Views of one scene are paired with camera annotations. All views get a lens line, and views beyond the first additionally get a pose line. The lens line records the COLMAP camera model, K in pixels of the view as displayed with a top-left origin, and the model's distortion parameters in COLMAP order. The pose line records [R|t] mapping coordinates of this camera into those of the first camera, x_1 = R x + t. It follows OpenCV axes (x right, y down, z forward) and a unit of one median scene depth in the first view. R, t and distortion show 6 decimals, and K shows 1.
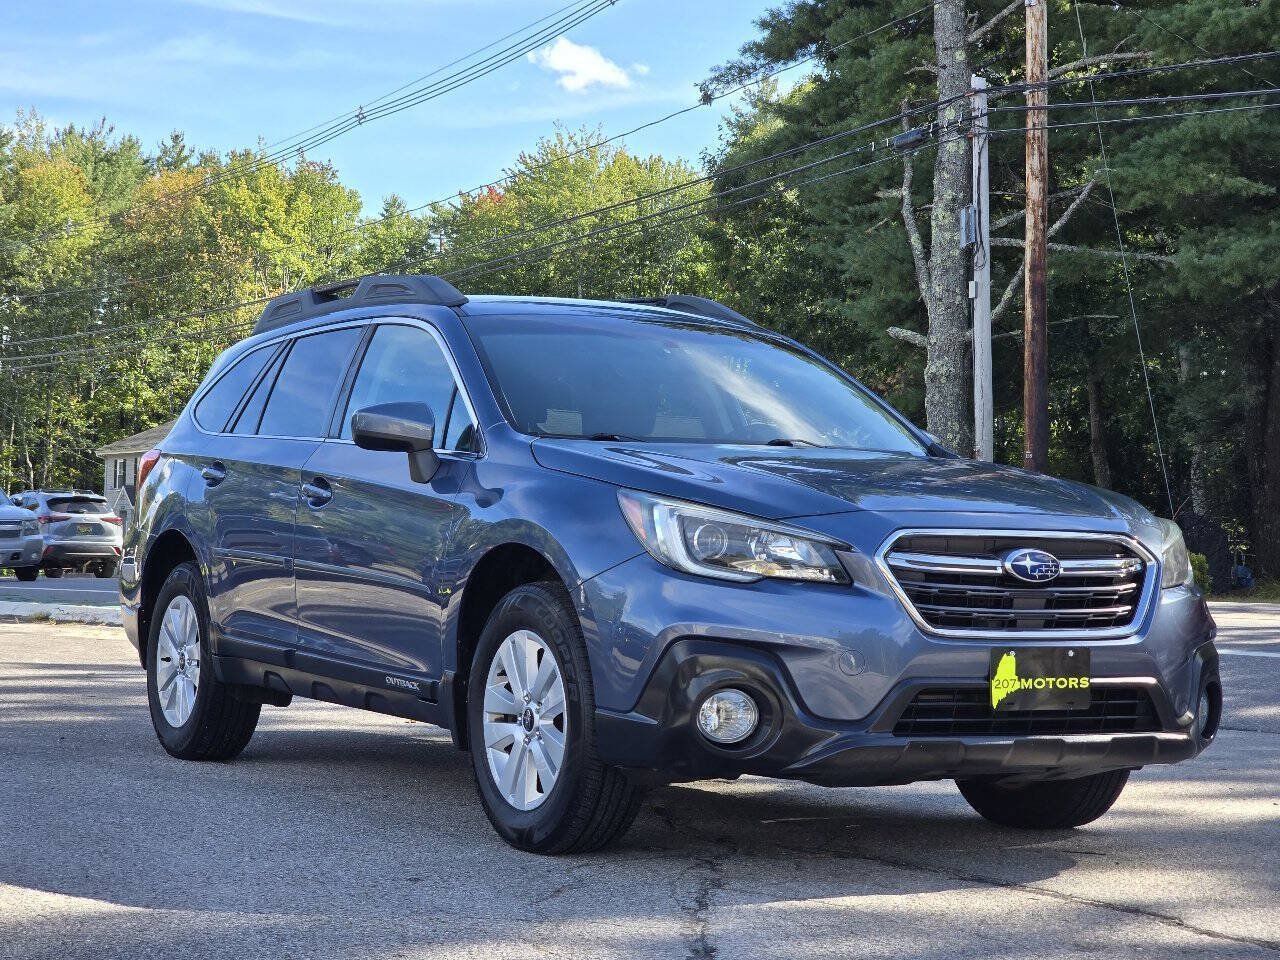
lens RADIAL K [[2538.8, 0, 640.0], [0, 2538.8, 480.0], [0, 0, 1]] dist [0.050814, 0.230497]
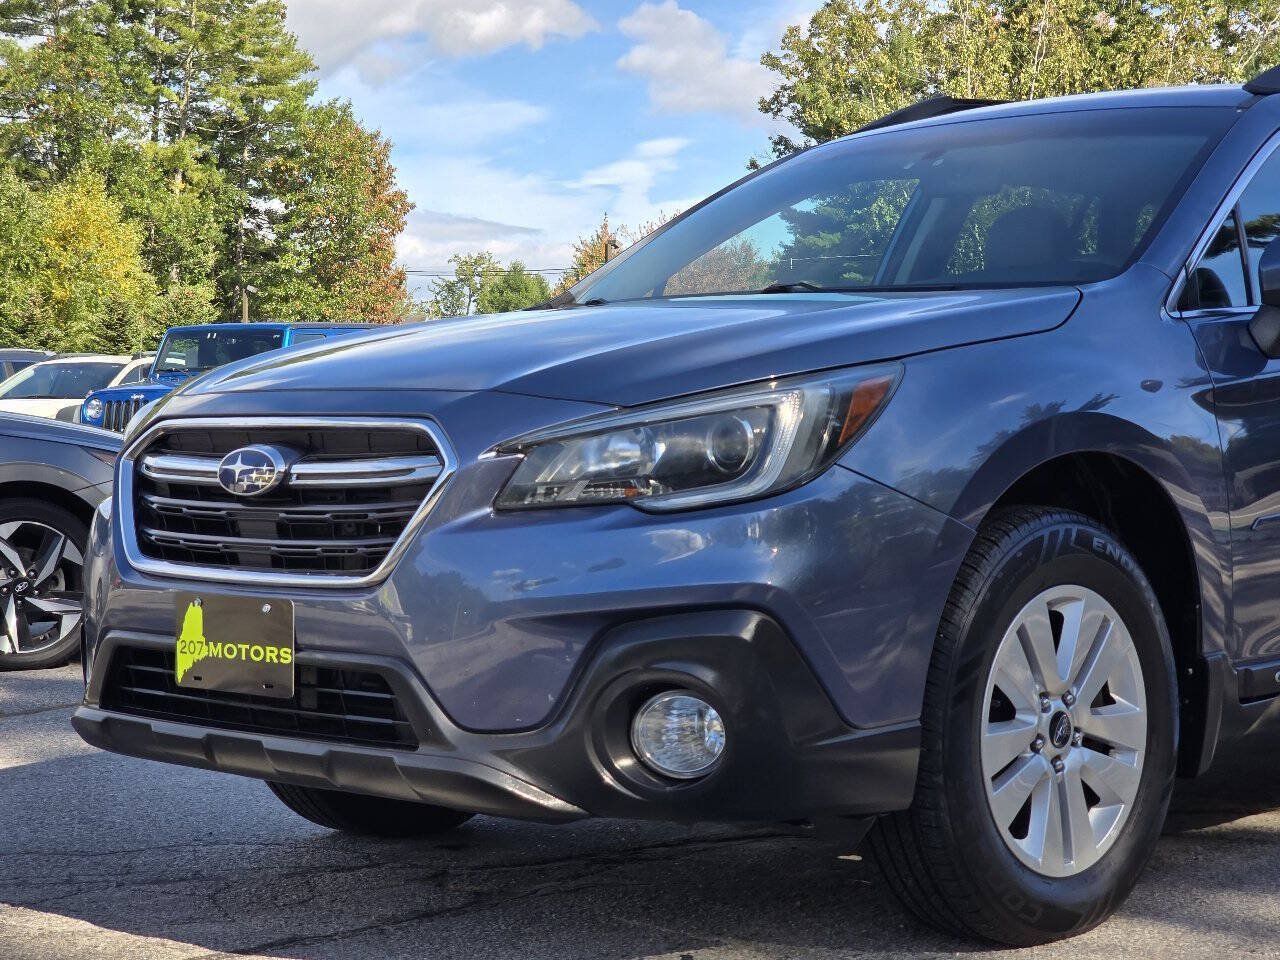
lens RADIAL K [[2538.8, 0, 640.0], [0, 2538.8, 480.0], [0, 0, 1]] dist [0.050814, 0.230497]
pose [[0.271795, 0.001742, -0.962354, 0.776422], [0.027446, 0.999578, 0.009561, 0.031357], [0.961964, -0.029011, 0.271632, 0.883697]]
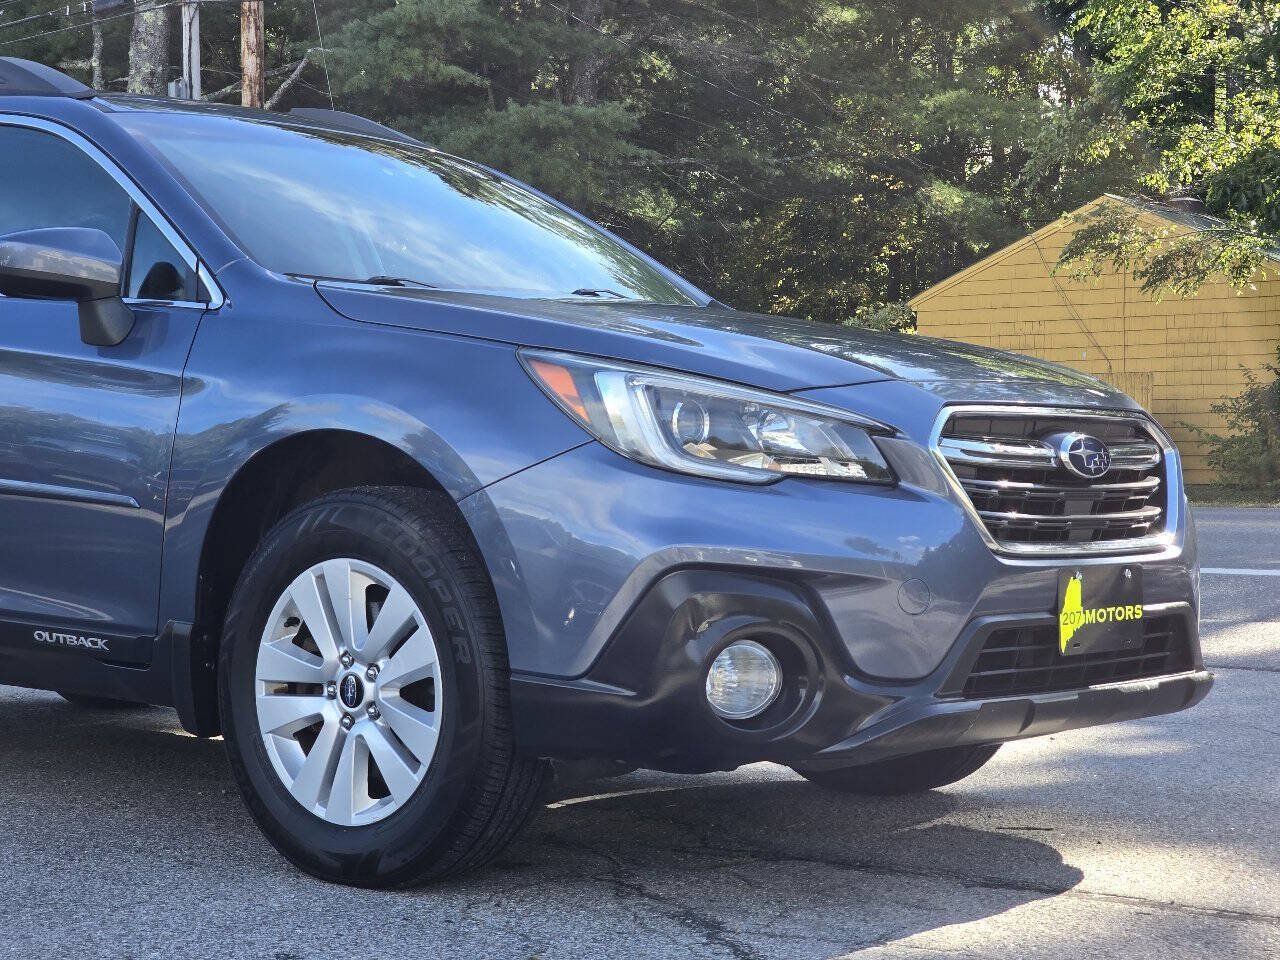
lens RADIAL K [[2473.8, 0, 695.7], [0, 2473.8, 452.2], [0, 0, 1]] dist [0.309499, -2.270979]
pose [[0.925116, -0.008013, 0.379601, -0.214452], [-0.002954, 0.999595, 0.028299, 0.012227], [-0.379674, -0.027301, 0.924717, 0.362577]]
